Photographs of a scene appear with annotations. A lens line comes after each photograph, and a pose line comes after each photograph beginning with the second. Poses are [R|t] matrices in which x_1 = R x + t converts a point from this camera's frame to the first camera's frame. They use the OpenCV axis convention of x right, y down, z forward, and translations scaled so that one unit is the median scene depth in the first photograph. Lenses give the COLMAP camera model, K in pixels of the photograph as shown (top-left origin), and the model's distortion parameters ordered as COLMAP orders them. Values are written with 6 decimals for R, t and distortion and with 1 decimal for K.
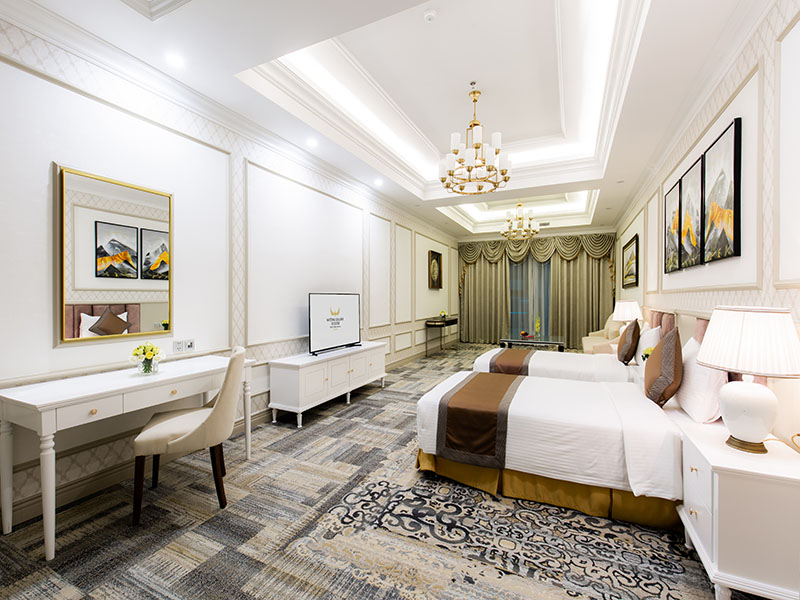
lens RADIAL K [[356.4, 0, 400.0], [0, 356.4, 300.0], [0, 0, 1]] dist [0.002869, 0.000063]
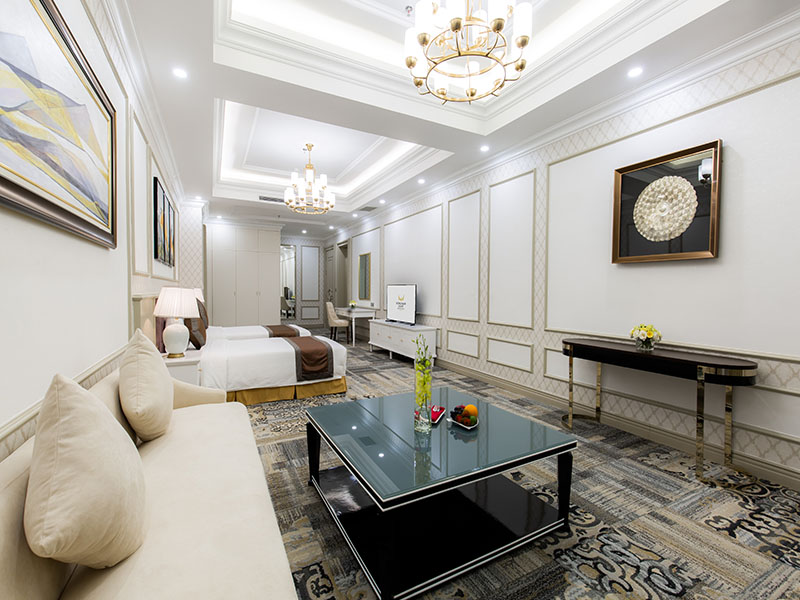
lens RADIAL K [[356.4, 0, 400.0], [0, 356.4, 300.0], [0, 0, 1]] dist [0.002869, 0.000063]
pose [[-0.596725, 0.012191, -0.802353, 1.698211], [-0.014474, 0.999558, 0.025951, 0.002302], [0.802315, 0.027098, -0.596285, 3.133485]]
